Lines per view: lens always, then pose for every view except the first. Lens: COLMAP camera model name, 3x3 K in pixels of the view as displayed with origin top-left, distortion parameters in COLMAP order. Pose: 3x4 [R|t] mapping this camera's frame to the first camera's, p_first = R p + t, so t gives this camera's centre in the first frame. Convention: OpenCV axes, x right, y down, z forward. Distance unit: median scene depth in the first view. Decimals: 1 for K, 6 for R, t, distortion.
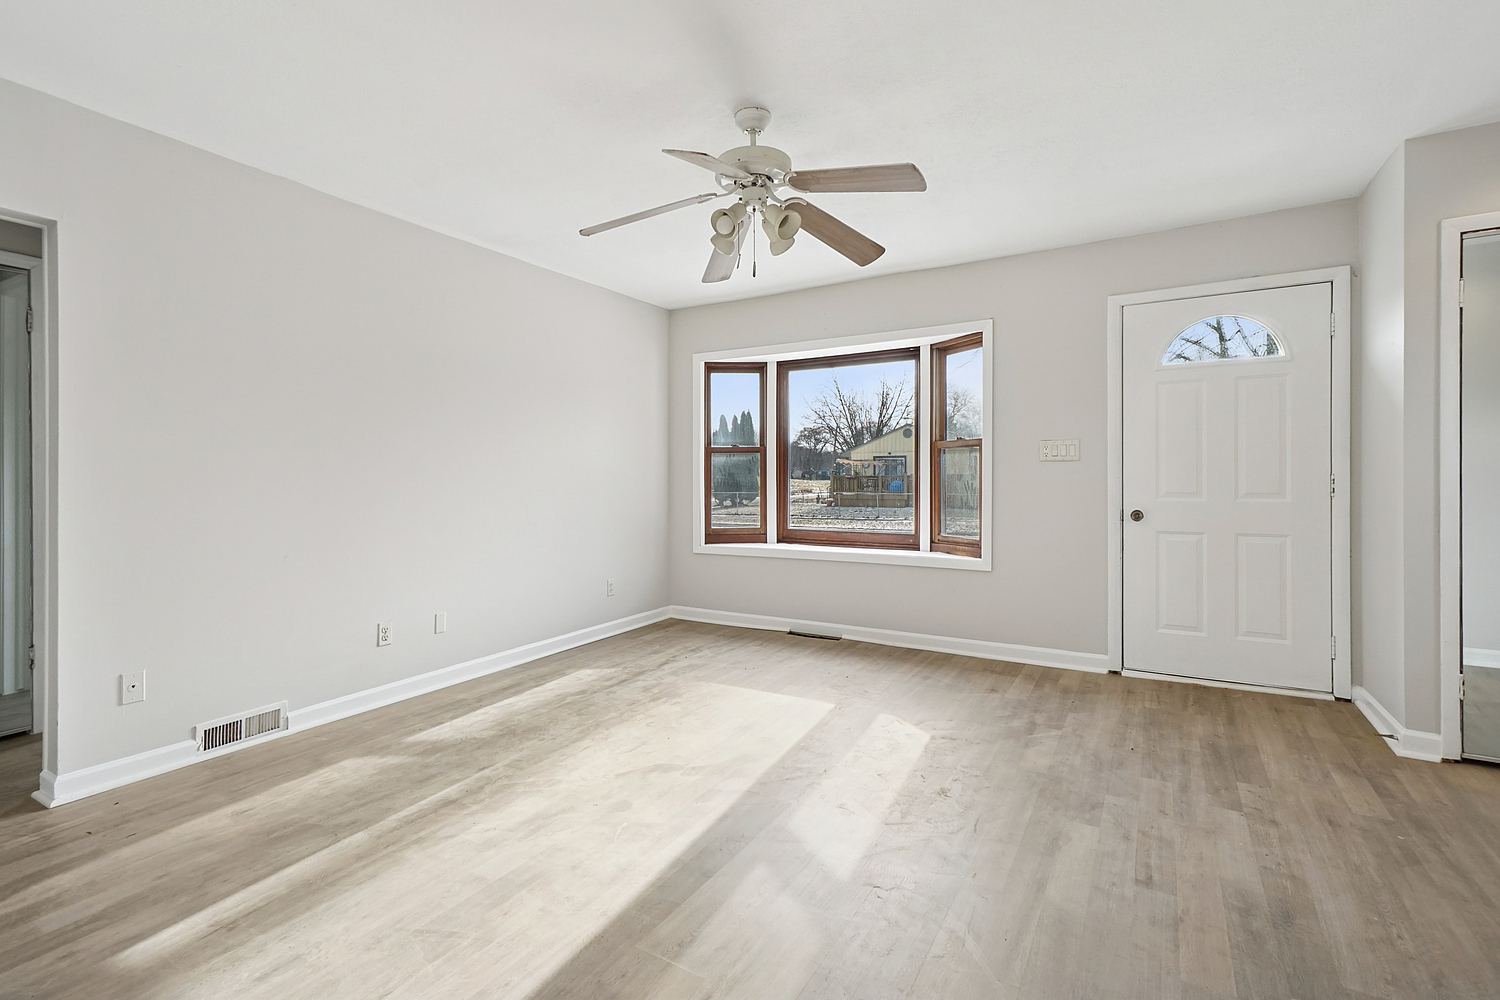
lens RADIAL K [[690.0, 0, 754.8], [0, 690.0, 451.0], [0, 0, 1]] dist [0.000129, 0.000345]
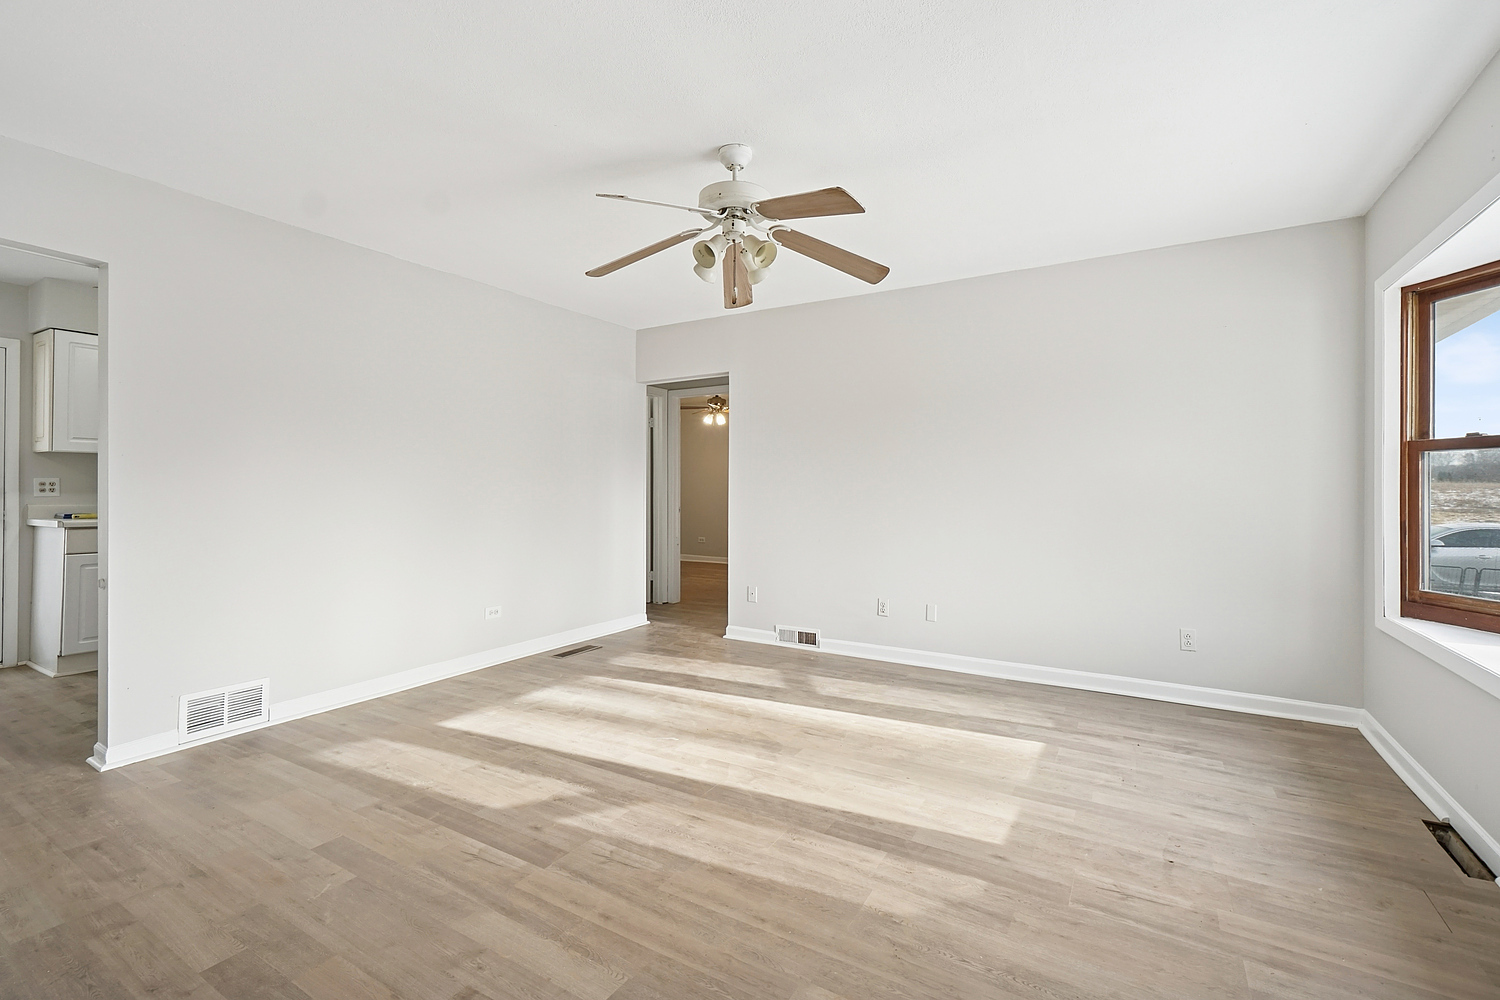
lens RADIAL K [[665.4, 0, 750.0], [0, 665.4, 500.0], [0, 0, 1]] dist [-0.014247, -0.000308]
pose [[0.000805, 0.027972, -0.999608, 0.699452], [0.023942, 0.999322, 0.027984, 0.017040], [0.999713, -0.023955, 0.000135, 0.720303]]
